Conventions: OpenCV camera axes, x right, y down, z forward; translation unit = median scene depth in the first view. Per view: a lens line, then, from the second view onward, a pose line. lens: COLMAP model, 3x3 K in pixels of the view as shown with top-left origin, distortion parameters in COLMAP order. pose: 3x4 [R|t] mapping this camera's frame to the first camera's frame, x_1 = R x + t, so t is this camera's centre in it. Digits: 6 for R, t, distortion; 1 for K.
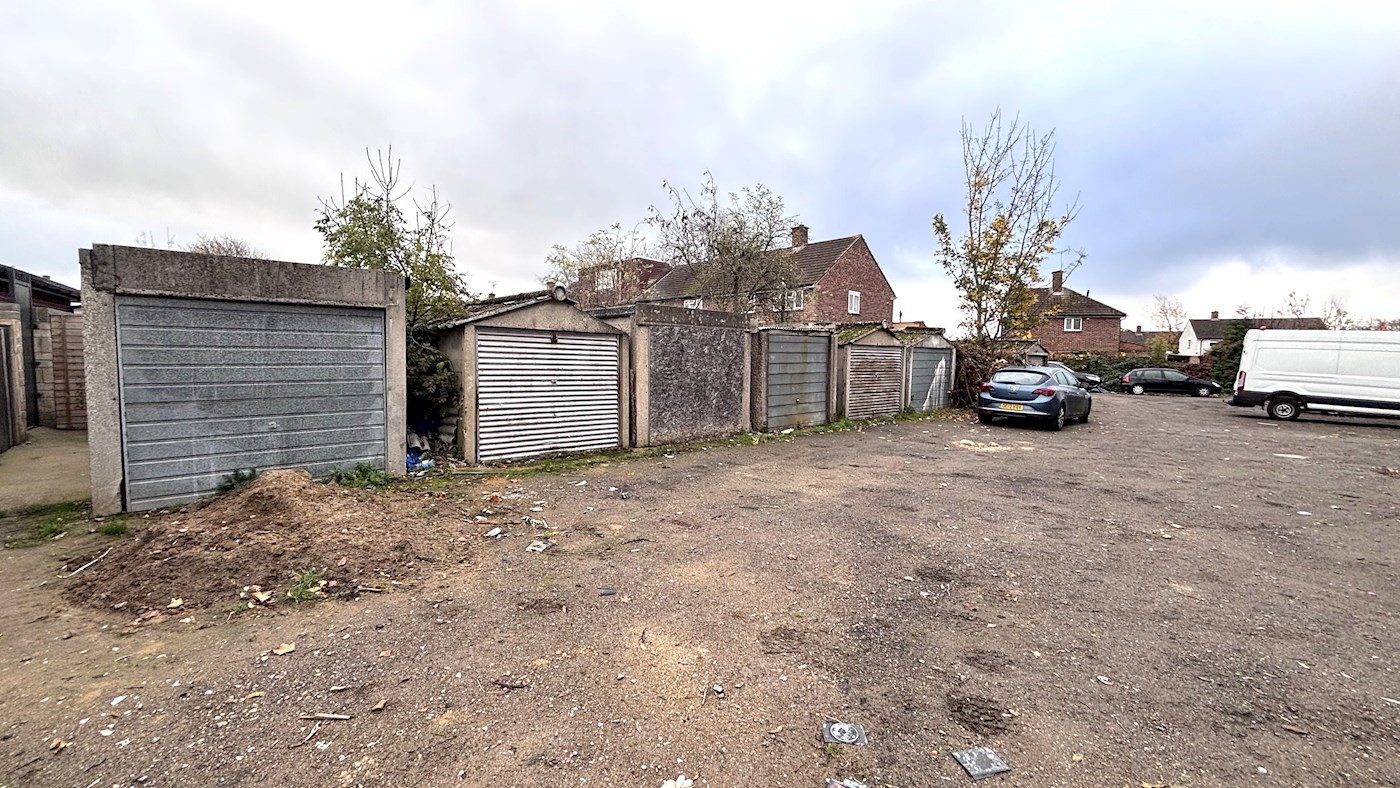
lens RADIAL K [[557.4, 0, 696.7], [0, 557.4, 389.1], [0, 0, 1]] dist [0.021051, -0.012318]
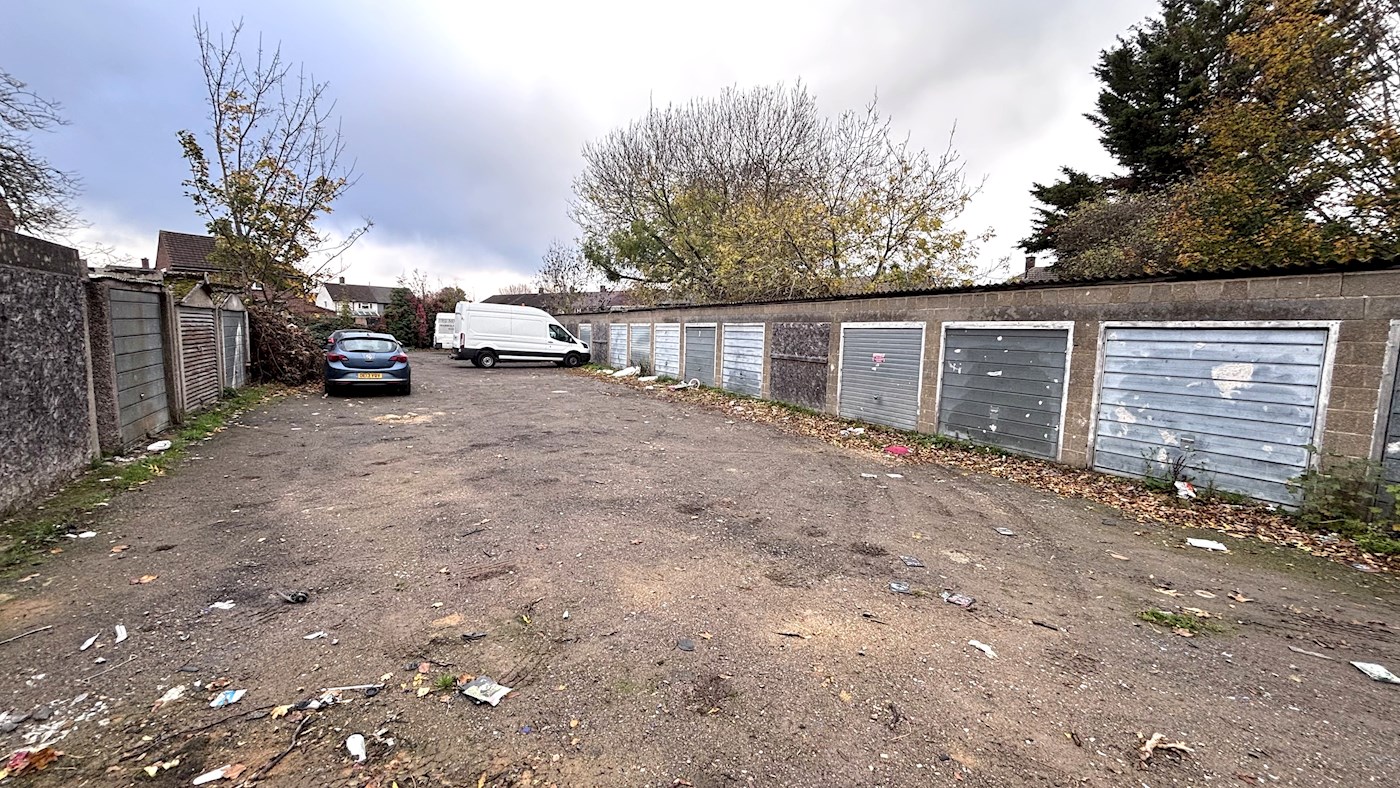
lens RADIAL K [[557.4, 0, 696.7], [0, 557.4, 389.1], [0, 0, 1]] dist [0.021051, -0.012318]
pose [[0.228431, -0.111211, 0.967187, -0.345032], [0.038233, 0.993713, 0.105231, -0.035636], [-0.972809, 0.012941, 0.231247, 0.300654]]
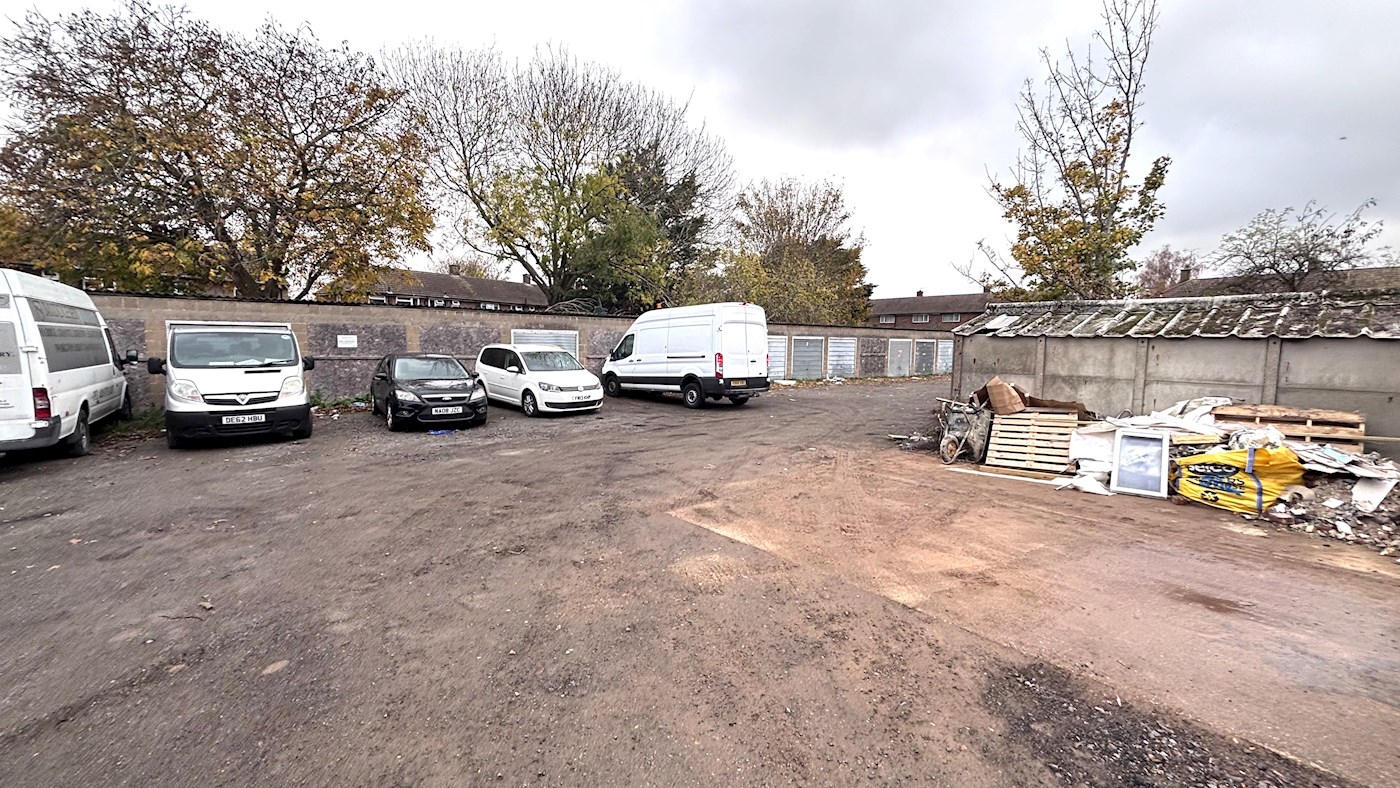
lens RADIAL K [[555.4, 0, 694.3], [0, 555.4, 393.1], [0, 0, 1]] dist [-0.003645, -0.000347]
pose [[-0.998930, -0.034306, 0.031006, 1.873420], [-0.029244, 0.988089, 0.151077, -0.171724], [-0.035819, 0.150009, -0.988036, 3.309583]]
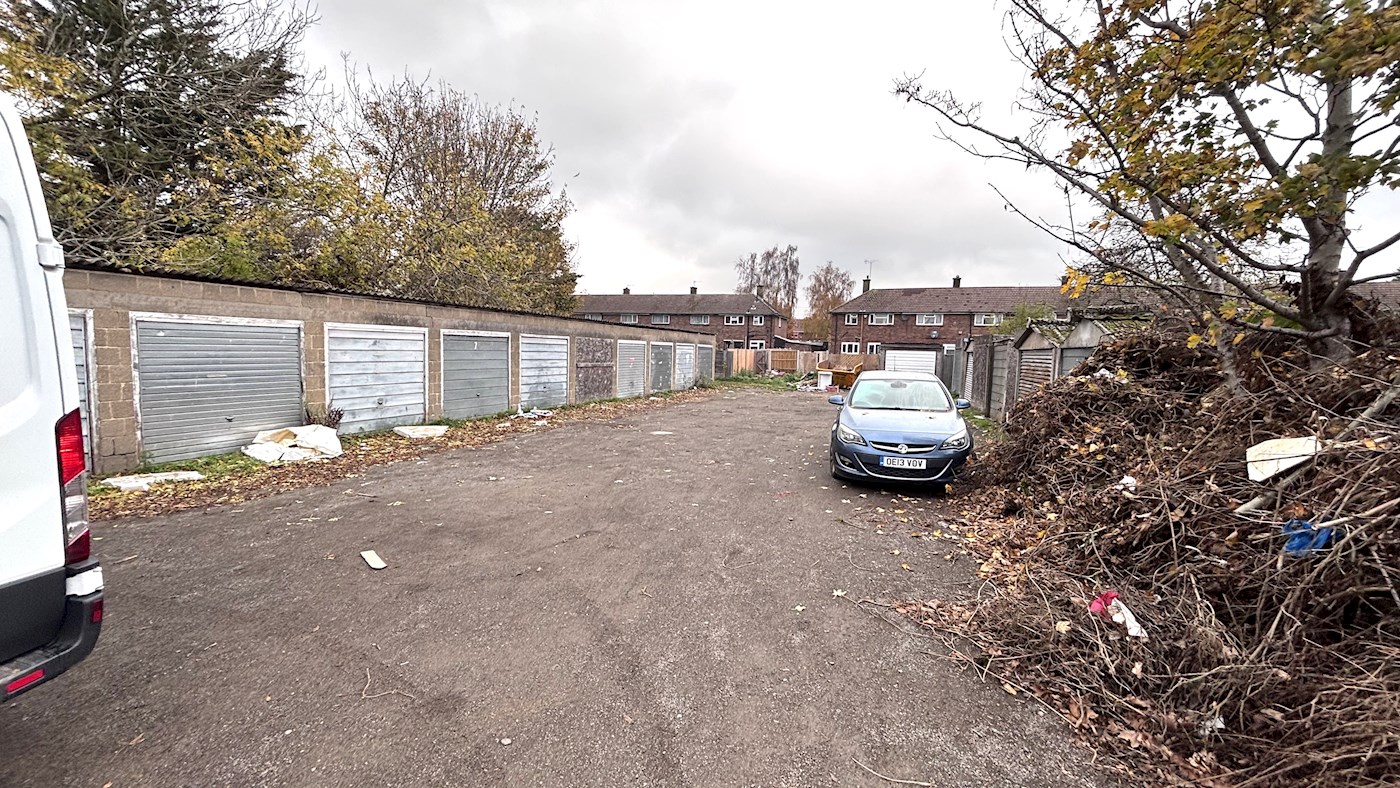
lens RADIAL K [[557.4, 0, 696.7], [0, 557.4, 389.1], [0, 0, 1]] dist [0.021051, -0.012318]
pose [[-0.877721, -0.008895, -0.479089, 1.609535], [-0.071691, 0.991012, 0.112942, -0.107354], [0.473779, 0.133477, -0.870470, 2.103156]]
